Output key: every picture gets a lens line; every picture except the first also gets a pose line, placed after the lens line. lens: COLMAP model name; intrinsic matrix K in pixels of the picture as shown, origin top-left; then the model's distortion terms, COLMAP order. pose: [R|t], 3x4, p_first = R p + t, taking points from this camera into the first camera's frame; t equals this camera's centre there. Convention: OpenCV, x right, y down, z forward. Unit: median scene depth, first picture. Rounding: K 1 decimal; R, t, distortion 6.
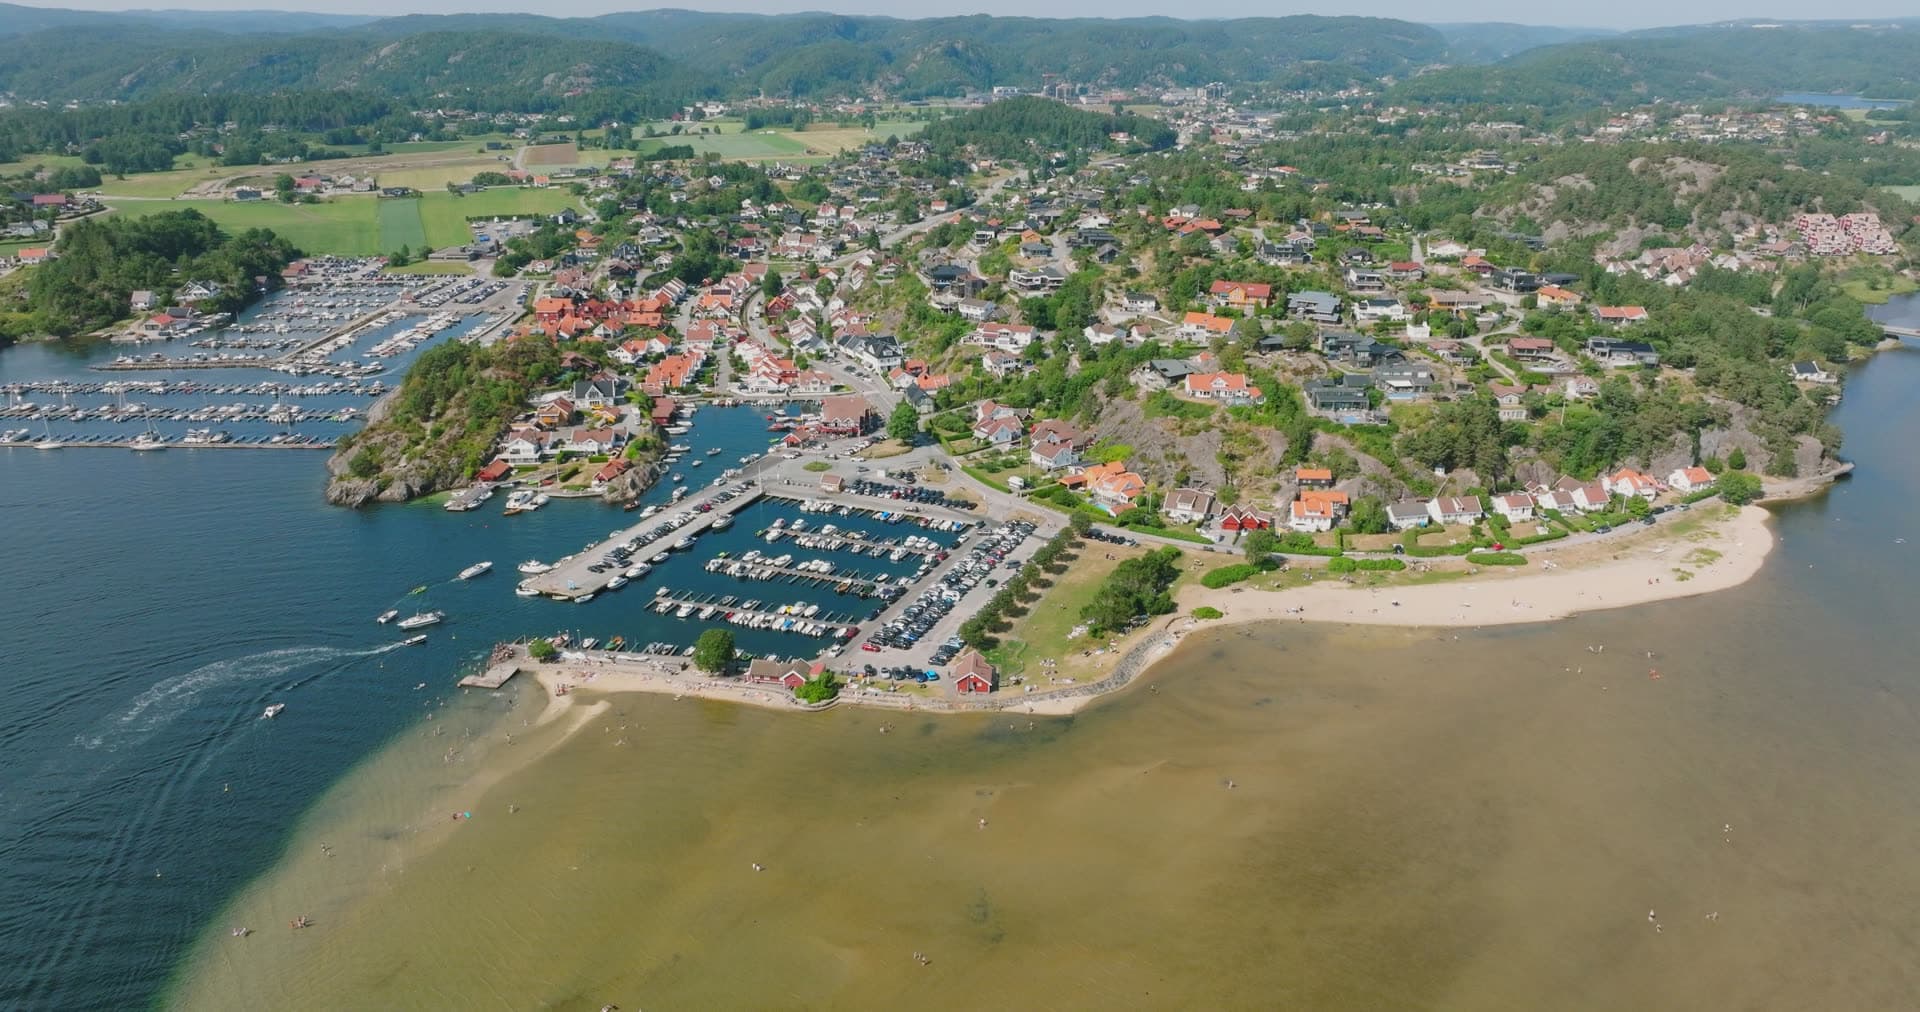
lens RADIAL K [[1344.5, 0, 960.0], [0, 1344.5, 506.0], [0, 0, 1]] dist [-0.000069, 0.011962]
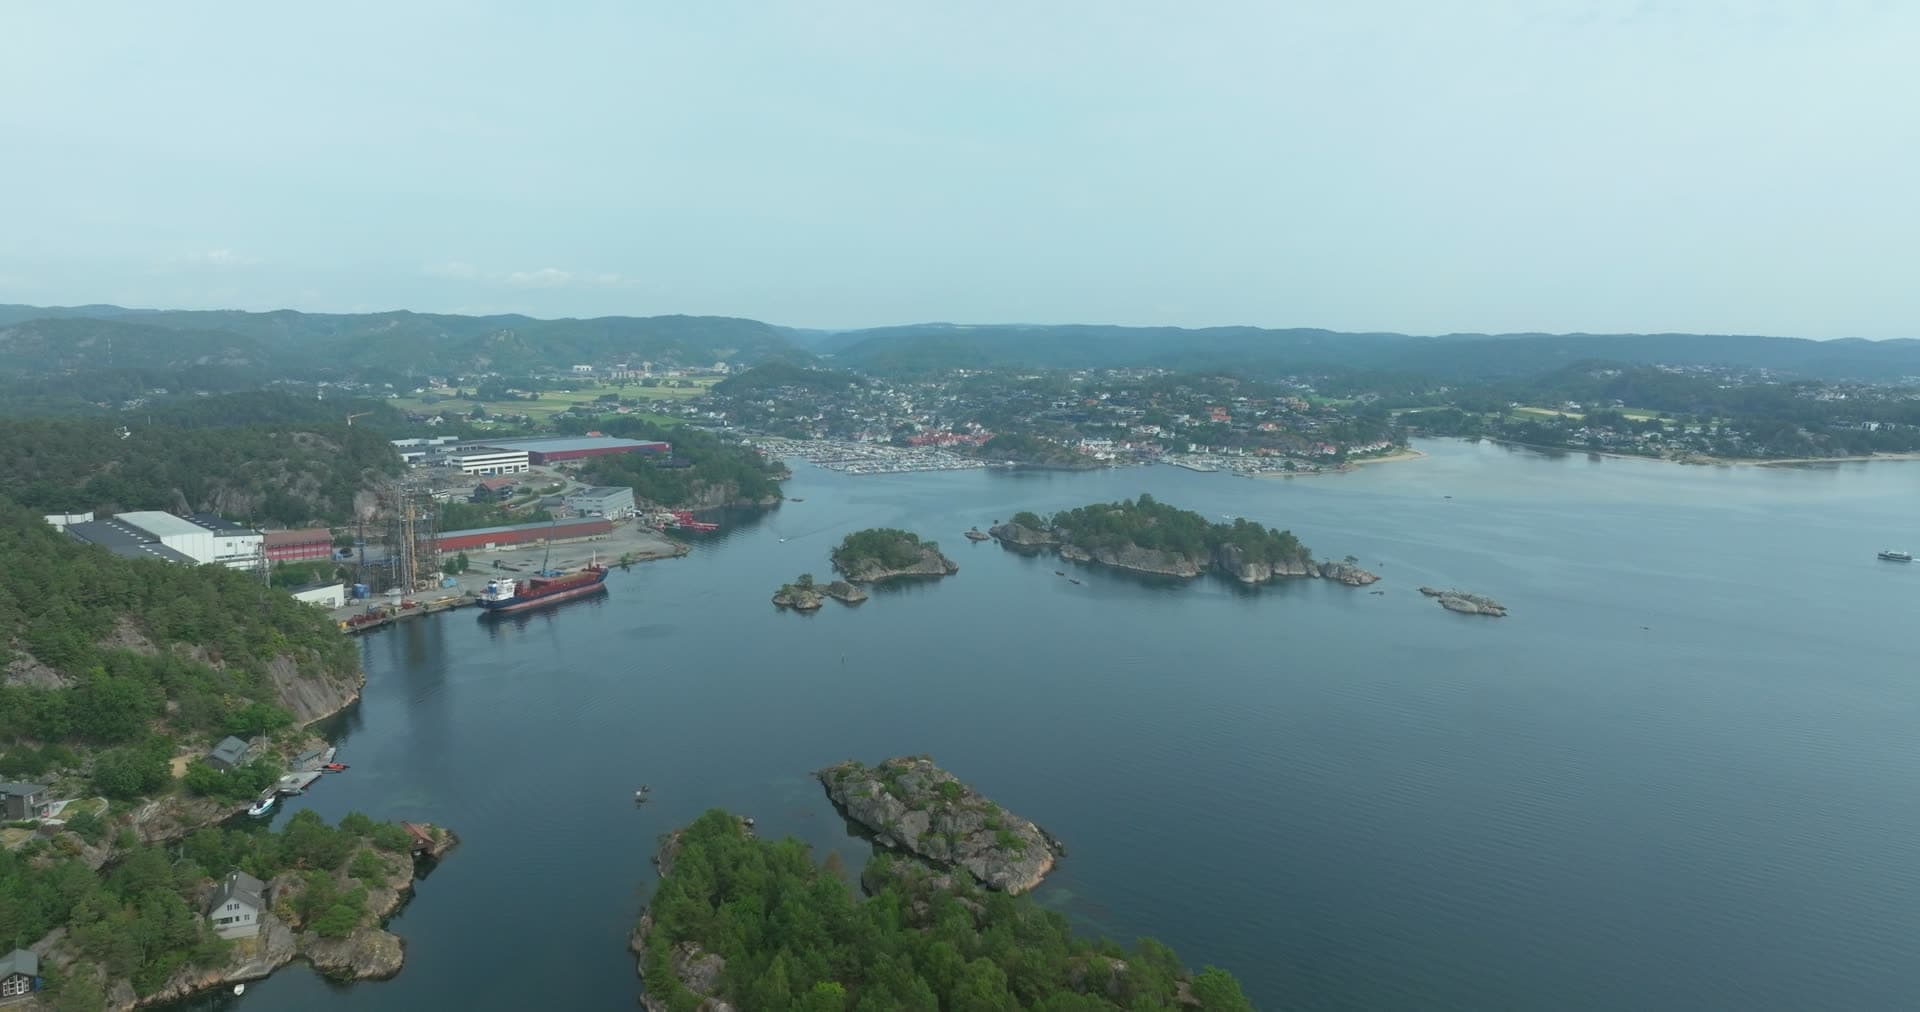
lens RADIAL K [[1344.5, 0, 960.0], [0, 1344.5, 506.0], [0, 0, 1]] dist [-0.000069, 0.011962]
pose [[0.839330, -0.064257, 0.539812, -1.366074], [0.175171, 0.971994, -0.156663, 0.292626], [-0.514627, 0.226051, 0.827079, -0.754673]]
